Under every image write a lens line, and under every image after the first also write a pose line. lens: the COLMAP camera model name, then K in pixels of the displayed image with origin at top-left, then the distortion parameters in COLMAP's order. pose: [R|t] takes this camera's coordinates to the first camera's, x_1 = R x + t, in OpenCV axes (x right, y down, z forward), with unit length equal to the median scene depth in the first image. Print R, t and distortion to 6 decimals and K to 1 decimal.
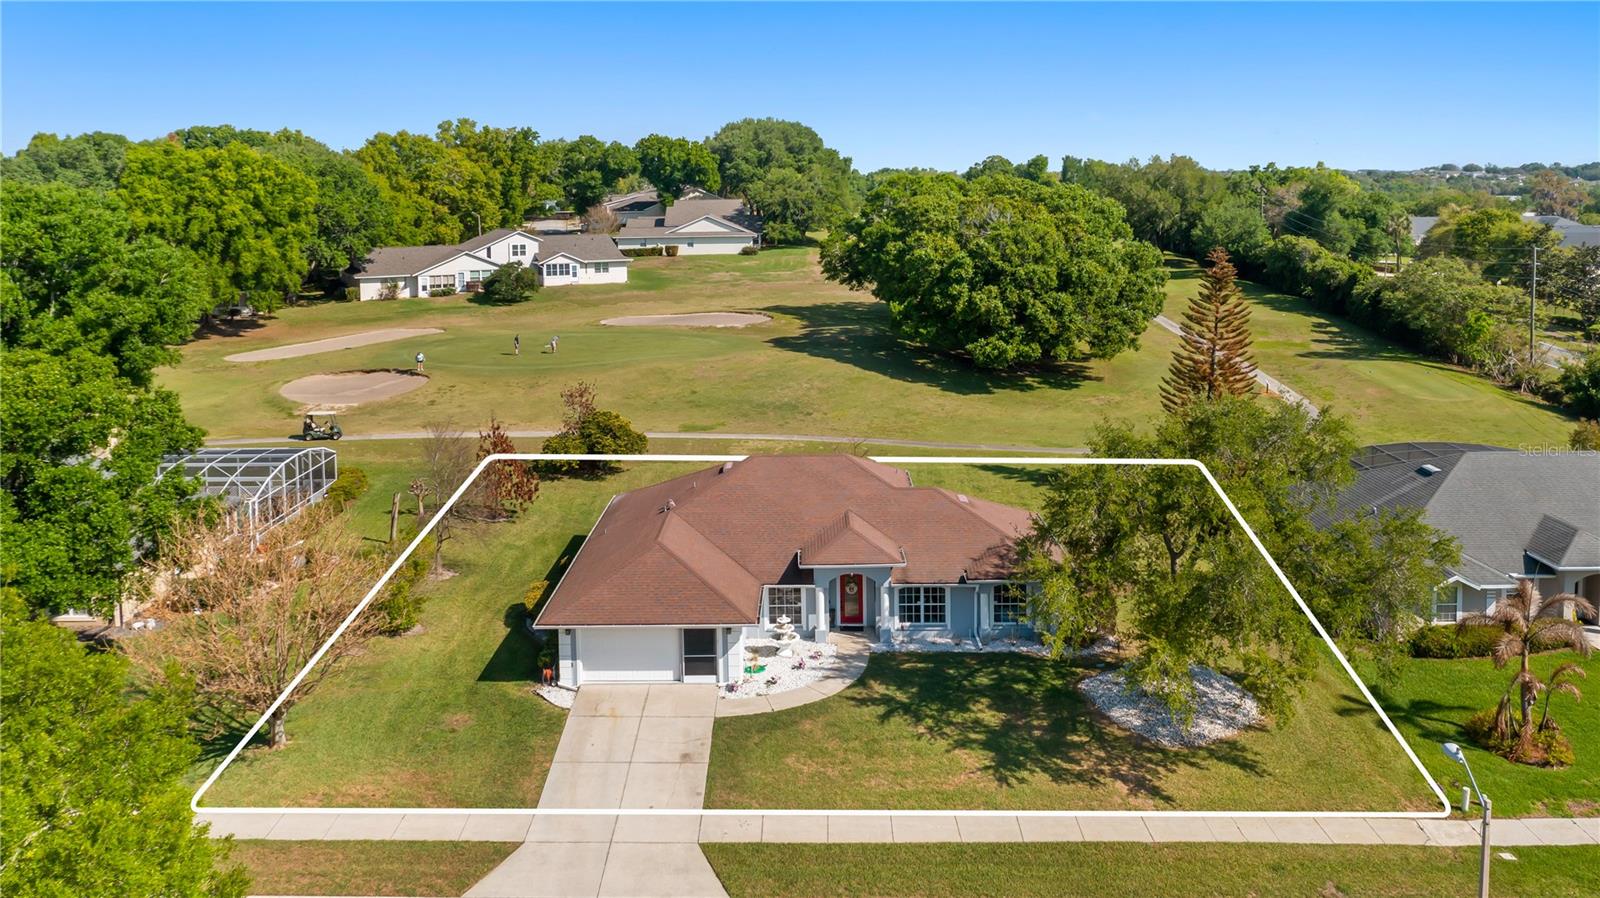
lens RADIAL K [[1272.9, 0, 770.6], [0, 1272.9, 326.9], [0, 0, 1]] dist [-0.025880, 0.015446]
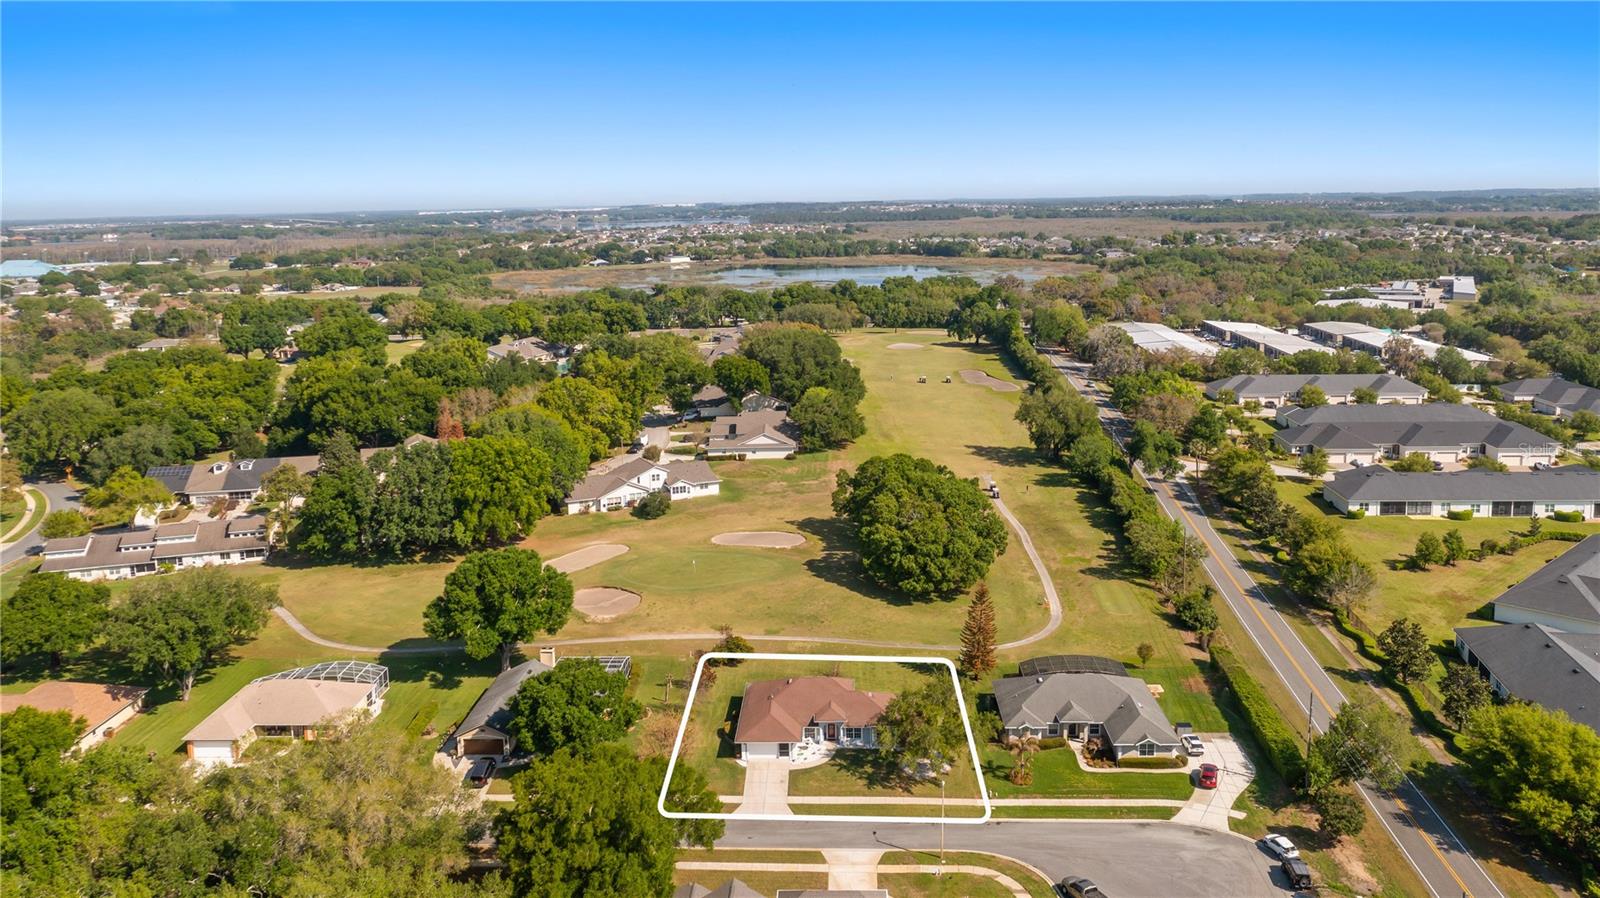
lens RADIAL K [[1272.9, 0, 766.1], [0, 1272.9, 390.1], [0, 0, 1]] dist [-0.025880, 0.015446]
pose [[0.999523, -0.004459, -0.030550, 0.001467], [0.005678, 0.999187, 0.039916, -0.449809], [0.030347, -0.040070, 0.998736, -1.256734]]
